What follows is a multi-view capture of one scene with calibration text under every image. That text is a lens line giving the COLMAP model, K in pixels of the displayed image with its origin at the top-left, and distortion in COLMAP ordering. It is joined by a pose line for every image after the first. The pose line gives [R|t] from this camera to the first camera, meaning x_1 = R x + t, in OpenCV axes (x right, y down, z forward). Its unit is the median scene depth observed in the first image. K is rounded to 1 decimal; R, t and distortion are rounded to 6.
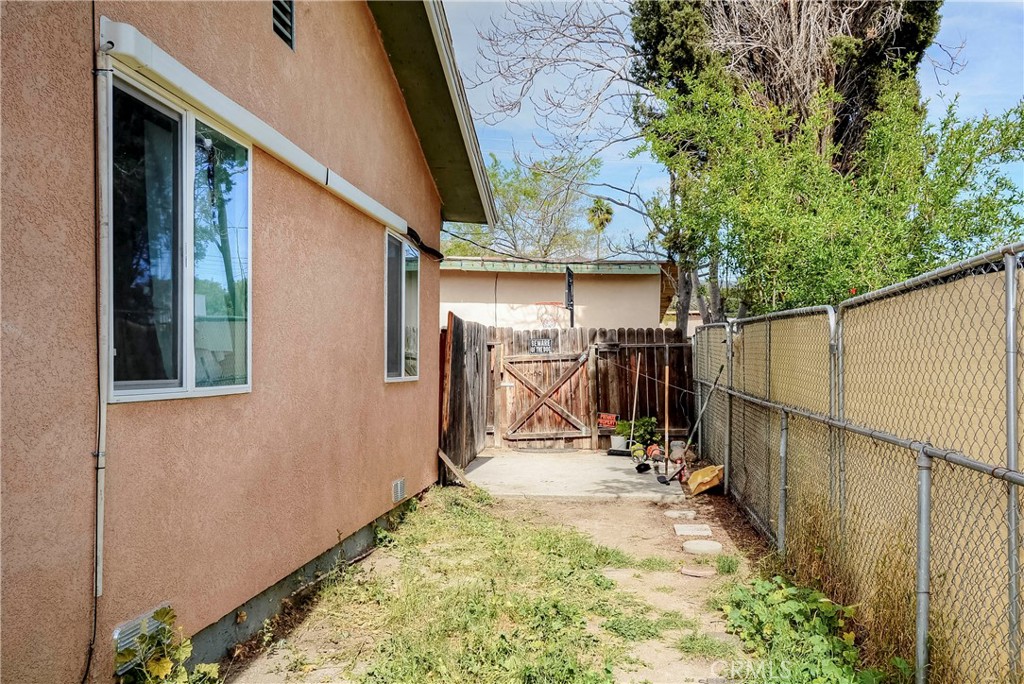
lens RADIAL K [[802.7, 0, 512.6], [0, 802.7, 368.6], [0, 0, 1]] dist [0.026387, -0.005087]
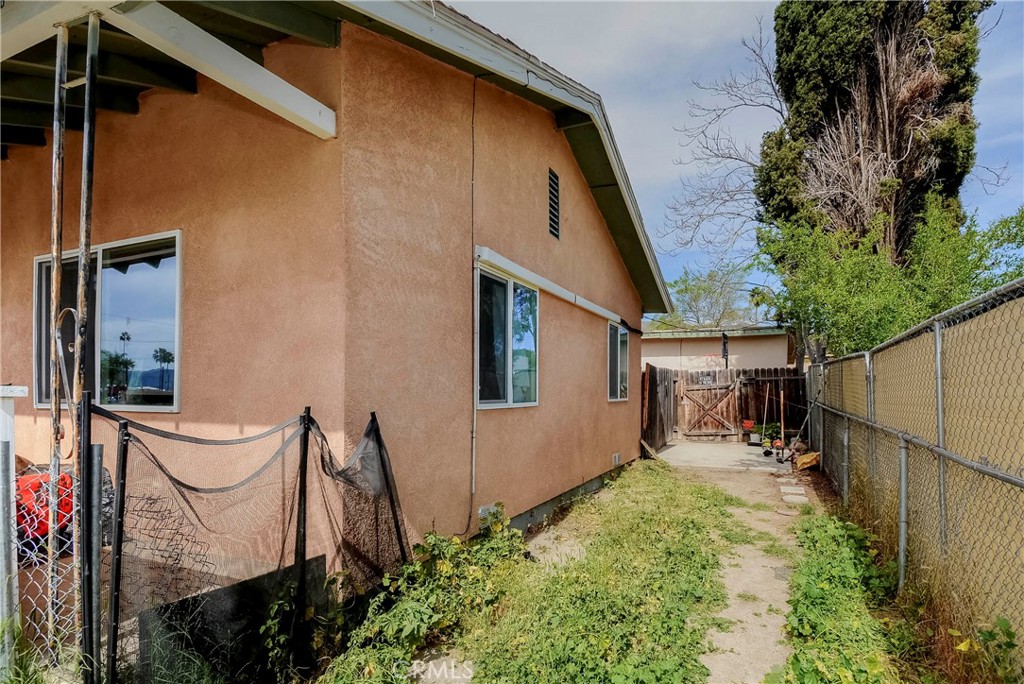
lens RADIAL K [[510.4, 0, 512.0], [0, 510.4, 342.0], [0, 0, 1]] dist [0.033096, -0.028833]
pose [[0.912126, -0.055206, -0.406176, 0.133248], [0.010797, 0.993781, -0.110824, 0.008730], [0.409768, 0.096700, 0.907050, -0.207876]]
